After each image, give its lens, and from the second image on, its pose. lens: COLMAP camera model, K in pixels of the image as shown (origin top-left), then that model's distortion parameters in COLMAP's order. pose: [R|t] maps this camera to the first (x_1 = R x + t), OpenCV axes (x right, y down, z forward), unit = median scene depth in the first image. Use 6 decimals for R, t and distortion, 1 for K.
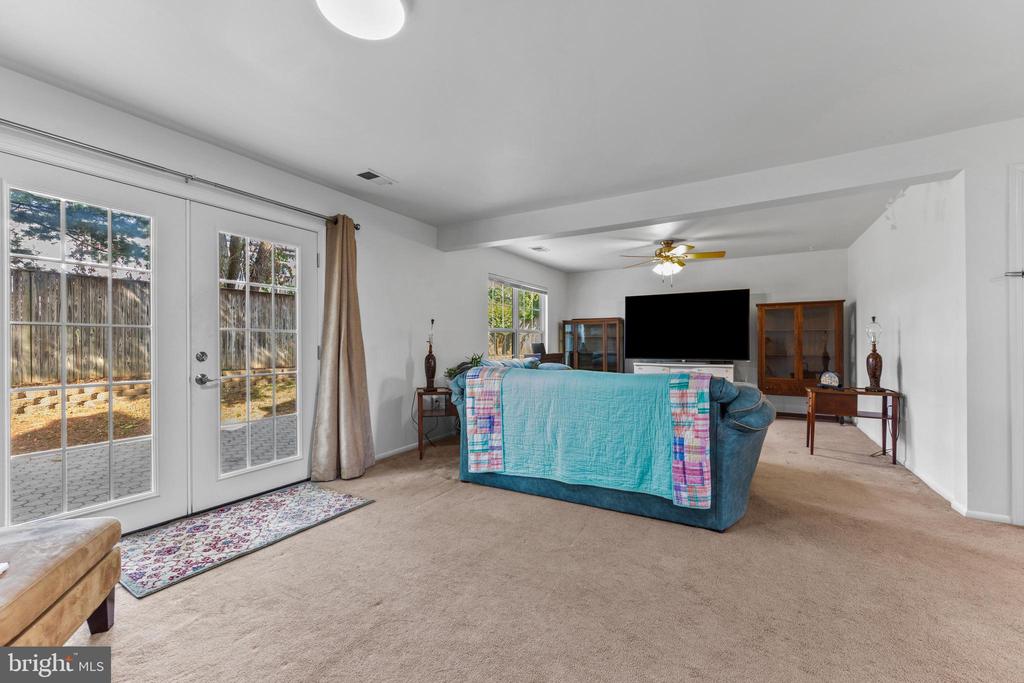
lens RADIAL K [[410.5, 0, 510.0], [0, 410.5, 347.2], [0, 0, 1]] dist [-0.012441, 0.000129]
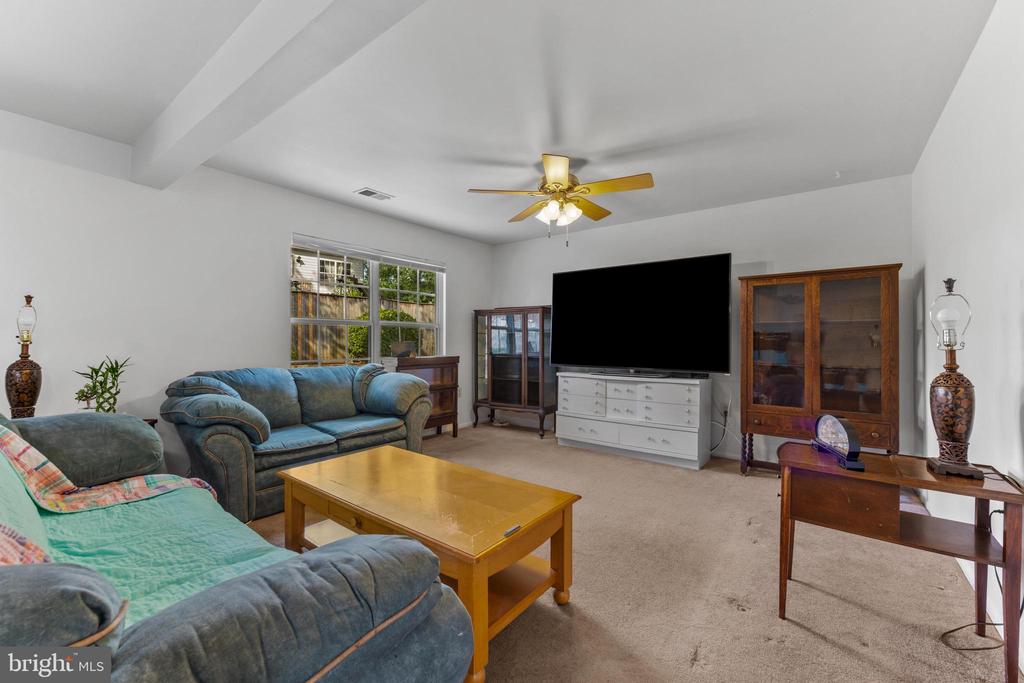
lens RADIAL K [[416.1, 0, 512.0], [0, 416.1, 341.5], [0, 0, 1]] dist [-0.006562, 0.000024]
pose [[0.993200, 0.007739, -0.116161, 0.562925], [-0.008883, 0.999917, -0.009336, -0.008910], [0.116079, 0.010304, 0.993187, 0.600379]]
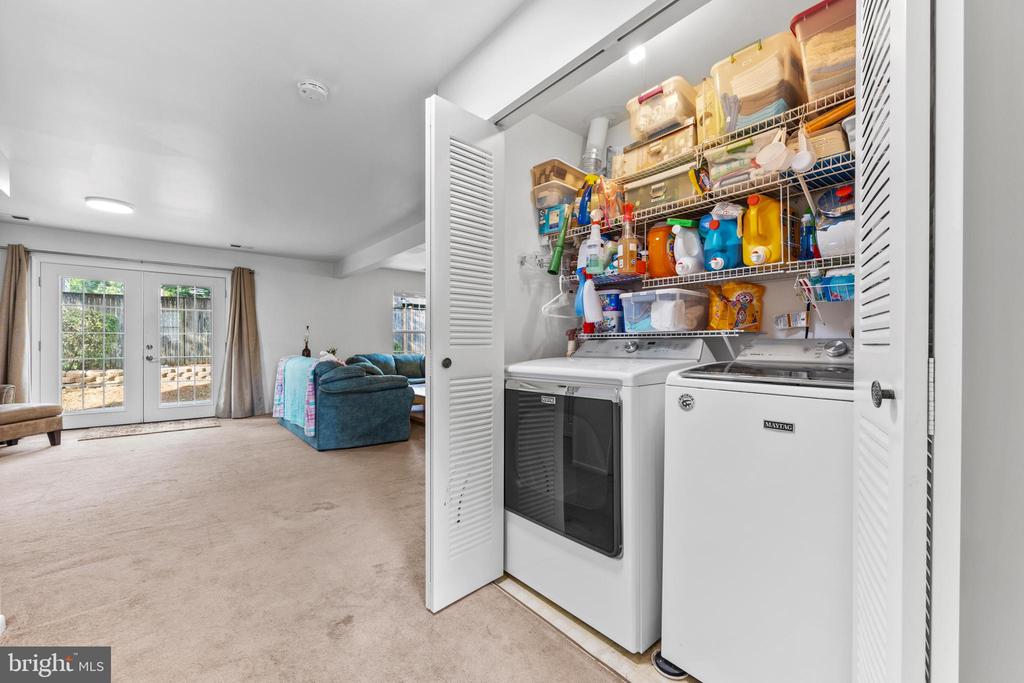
lens RADIAL K [[410.5, 0, 510.0], [0, 410.5, 347.2], [0, 0, 1]] dist [-0.012441, 0.000129]
pose [[0.937299, 0.007542, -0.348444, 1.202159], [-0.007310, 0.999971, 0.001980, 0.004783], [0.348449, 0.000692, 0.937327, -0.217469]]
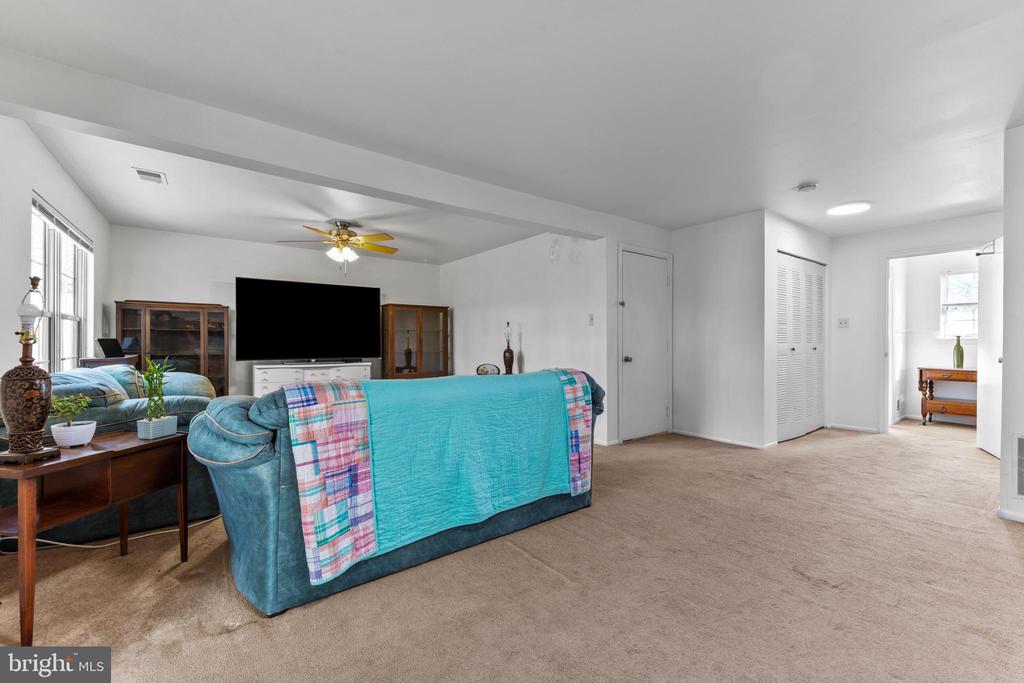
lens RADIAL K [[416.1, 0, 512.0], [0, 416.1, 341.5], [0, 0, 1]] dist [-0.006562, 0.000024]
pose [[0.387555, 0.004525, 0.921836, -0.415065], [0.002243, 0.999980, -0.005852, -0.002750], [-0.921844, 0.004336, 0.387537, 0.473969]]
